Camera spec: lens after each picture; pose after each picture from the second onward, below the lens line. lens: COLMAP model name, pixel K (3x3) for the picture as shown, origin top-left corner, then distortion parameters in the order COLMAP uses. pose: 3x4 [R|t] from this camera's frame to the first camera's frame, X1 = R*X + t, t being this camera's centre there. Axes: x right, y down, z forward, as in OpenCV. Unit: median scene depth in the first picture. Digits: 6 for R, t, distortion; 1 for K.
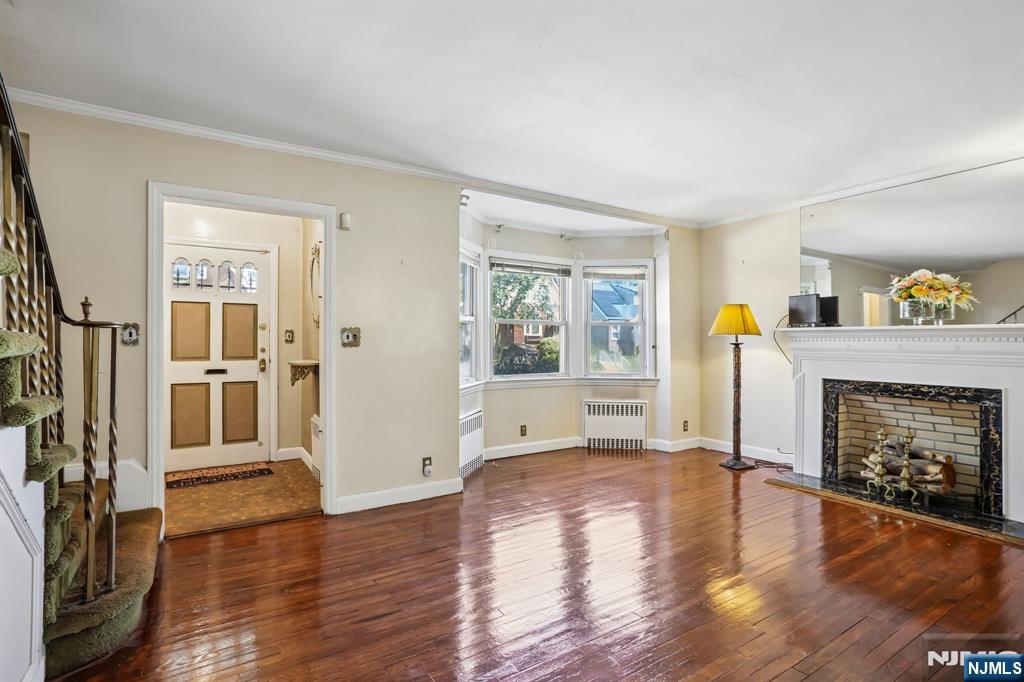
lens RADIAL K [[494.3, 0, 506.1], [0, 494.3, 342.4], [0, 0, 1]] dist [-0.033844, 0.007164]
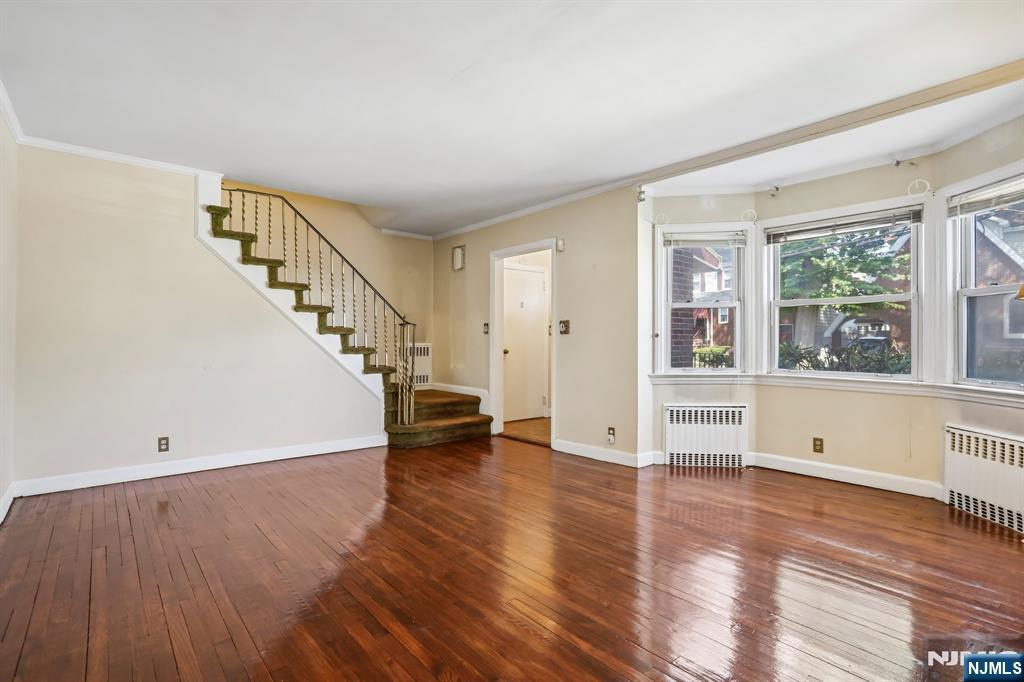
lens RADIAL K [[494.3, 0, 504.2], [0, 494.3, 341.0], [0, 0, 1]] dist [-0.033844, 0.007164]
pose [[0.142687, 0.002147, -0.989766, 0.835530], [0.003640, 0.999990, 0.002694, 0.017968], [0.989761, -0.003987, 0.142677, 0.498164]]
